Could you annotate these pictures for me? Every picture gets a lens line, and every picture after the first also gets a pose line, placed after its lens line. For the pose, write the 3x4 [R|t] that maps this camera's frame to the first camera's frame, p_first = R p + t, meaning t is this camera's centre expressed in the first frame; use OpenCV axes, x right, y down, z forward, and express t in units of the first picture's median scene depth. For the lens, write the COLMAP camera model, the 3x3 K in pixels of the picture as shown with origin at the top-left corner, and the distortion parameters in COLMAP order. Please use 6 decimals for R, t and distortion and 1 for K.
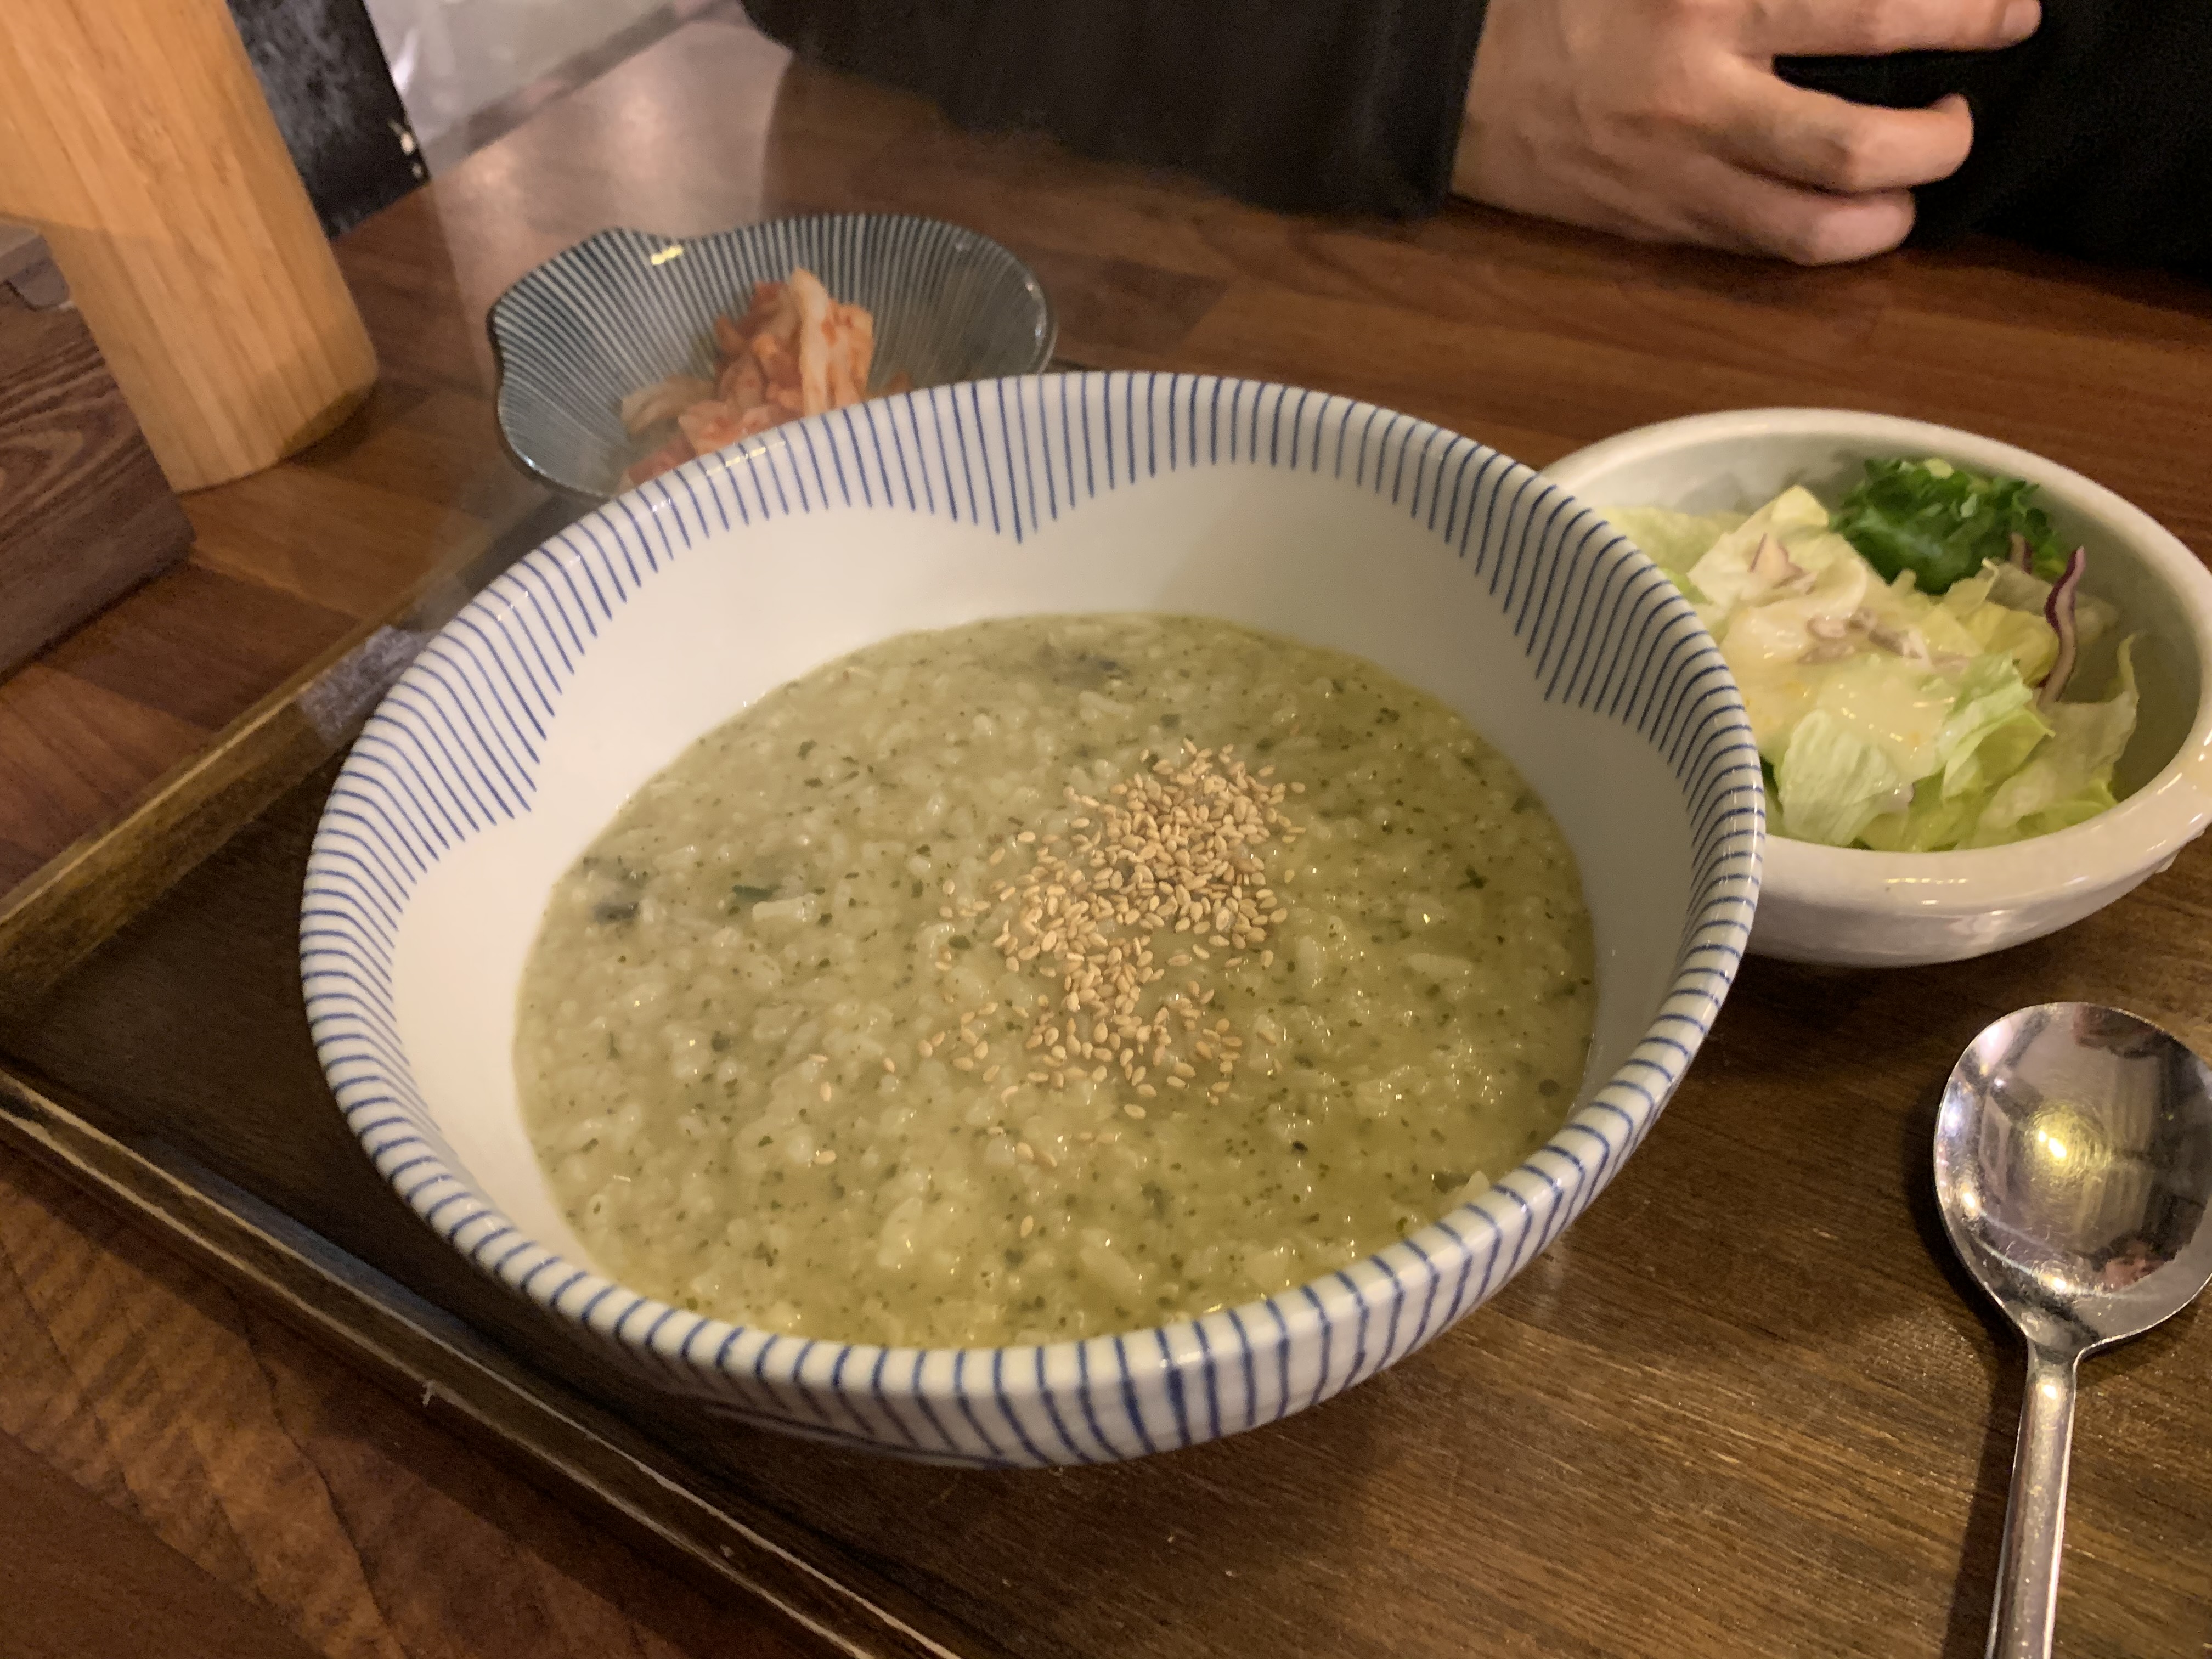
lens RADIAL K [[1697.2, 0, 1107.7], [0, 1697.2, 829.2], [0, 0, 1]] dist [0.012011, -0.002406]
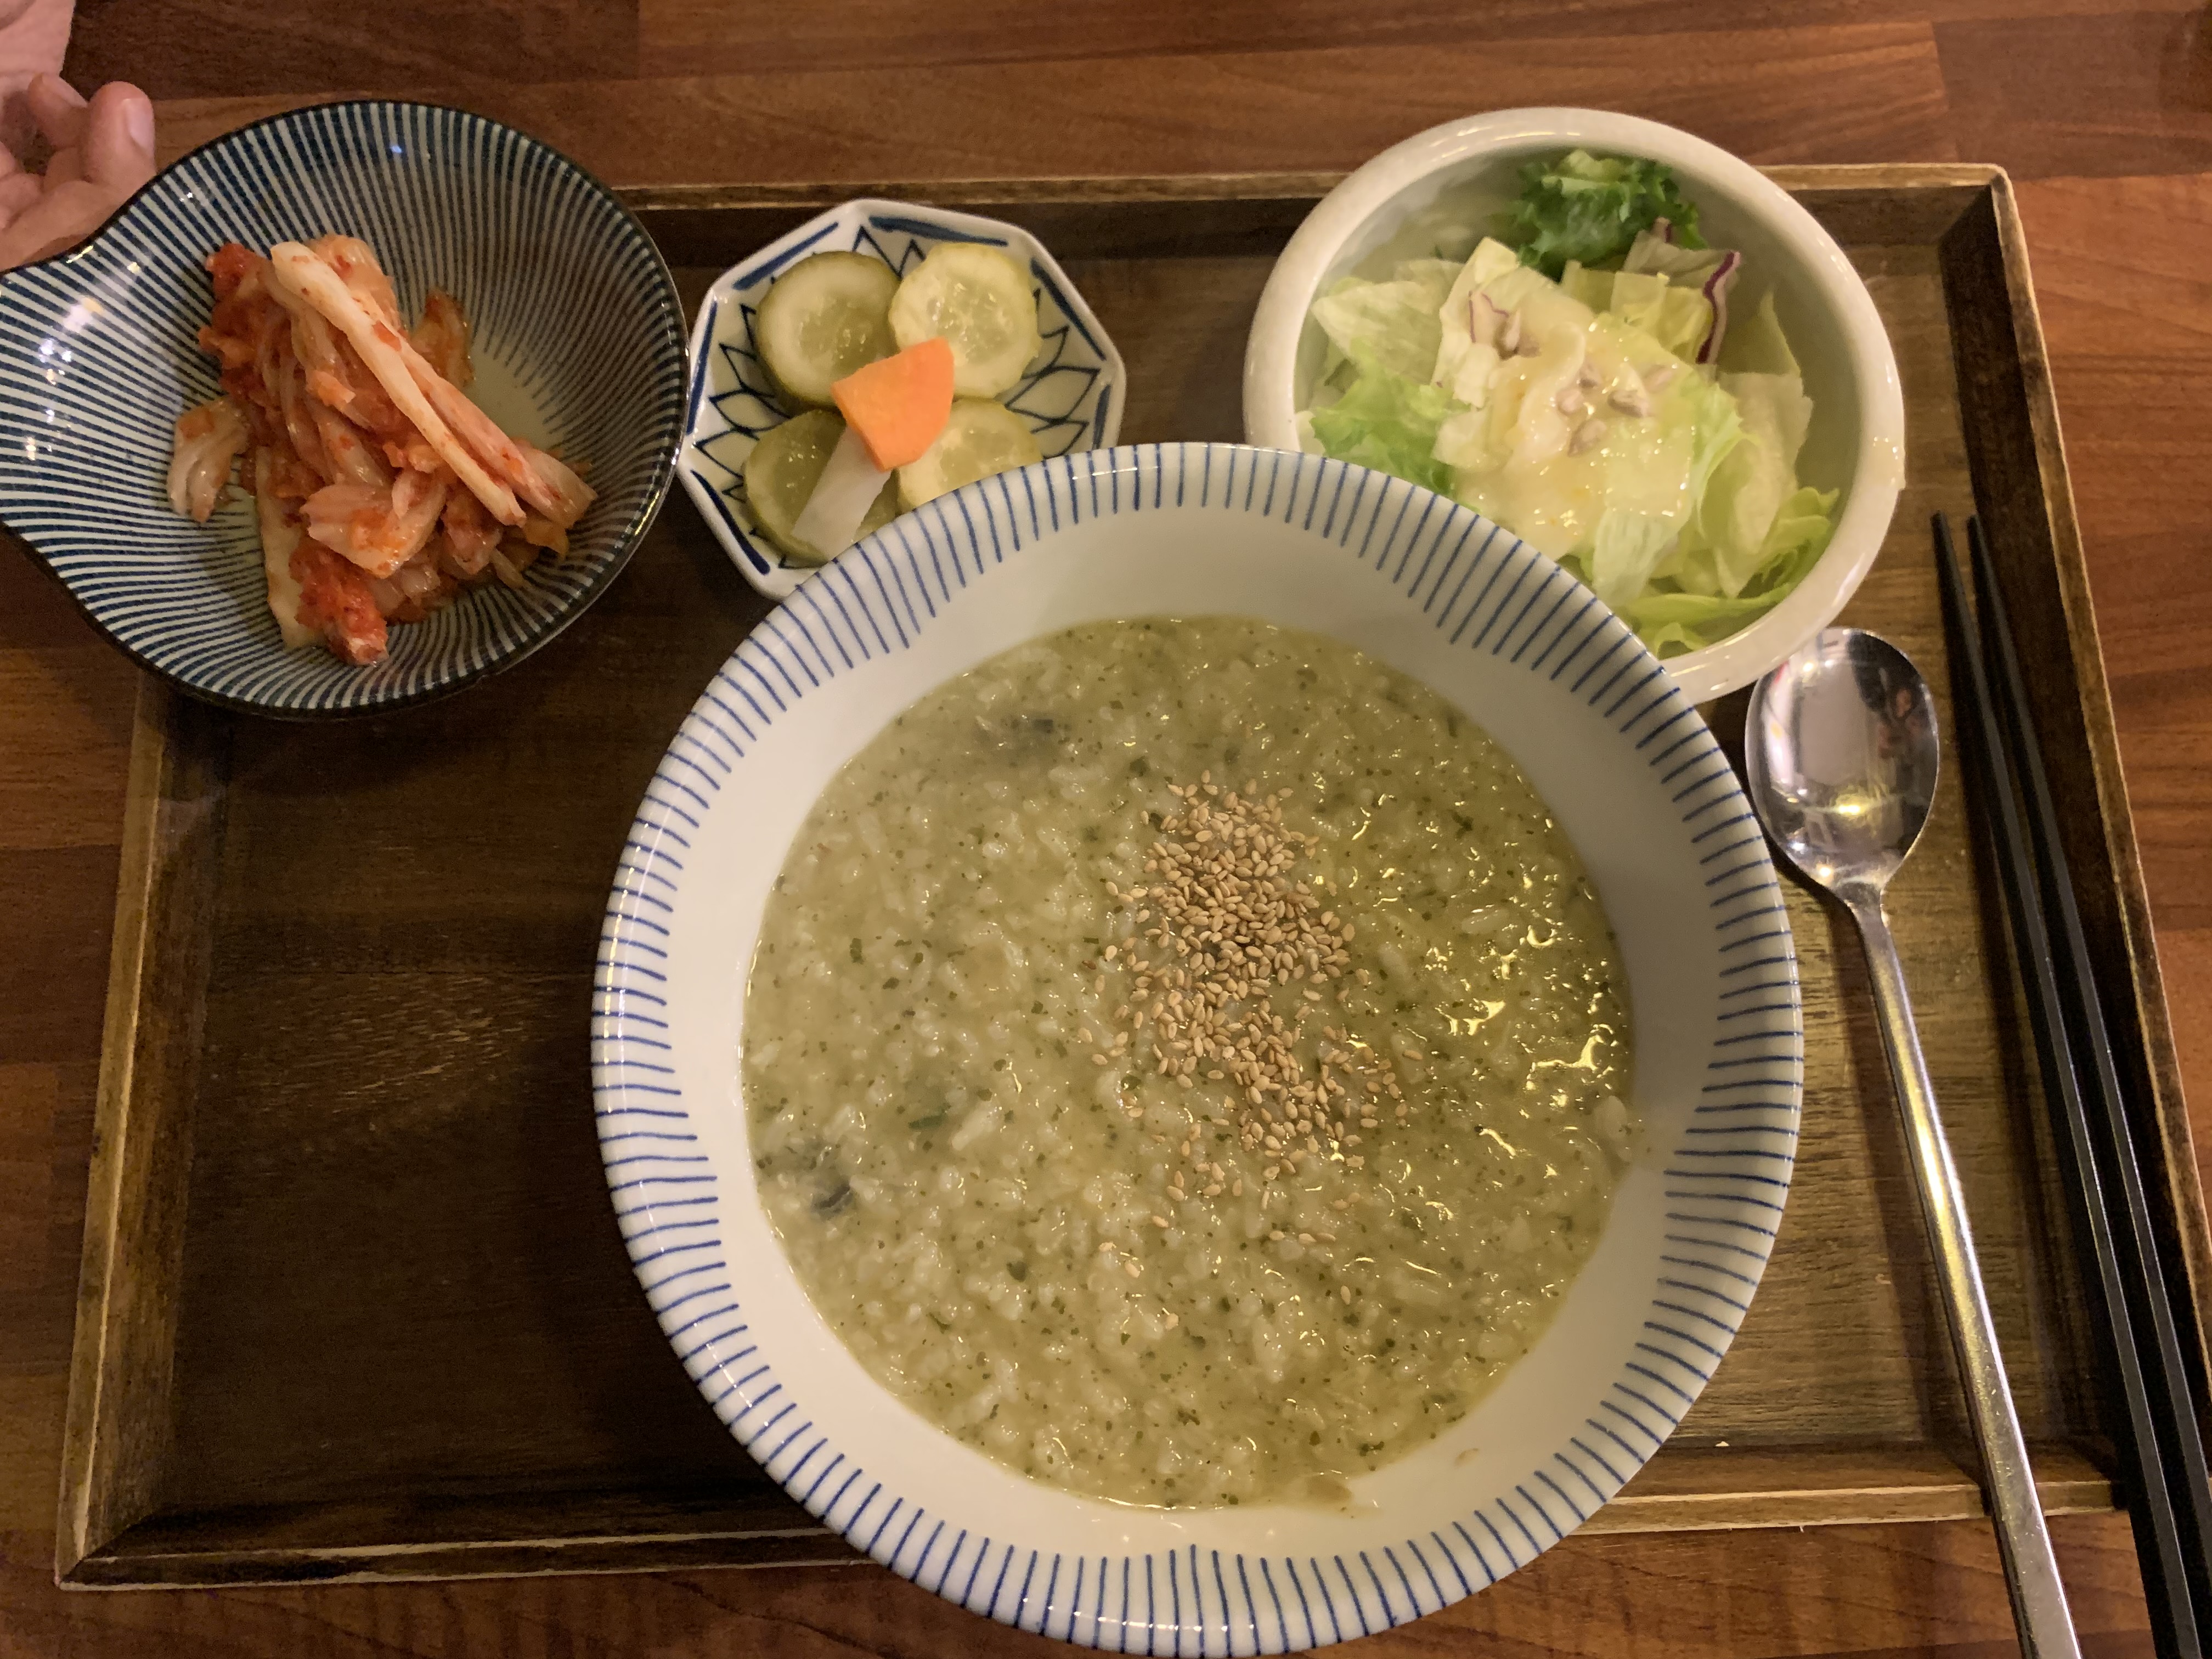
lens RADIAL K [[1697.2, 0, 1105.7], [0, 1697.2, 828.9], [0, 0, 1]] dist [0.012011, -0.002406]
pose [[0.842965, -0.489518, 0.223120, -0.276456], [0.317781, 0.787751, 0.527696, -0.693842], [-0.434080, -0.373926, 0.819606, 0.106235]]
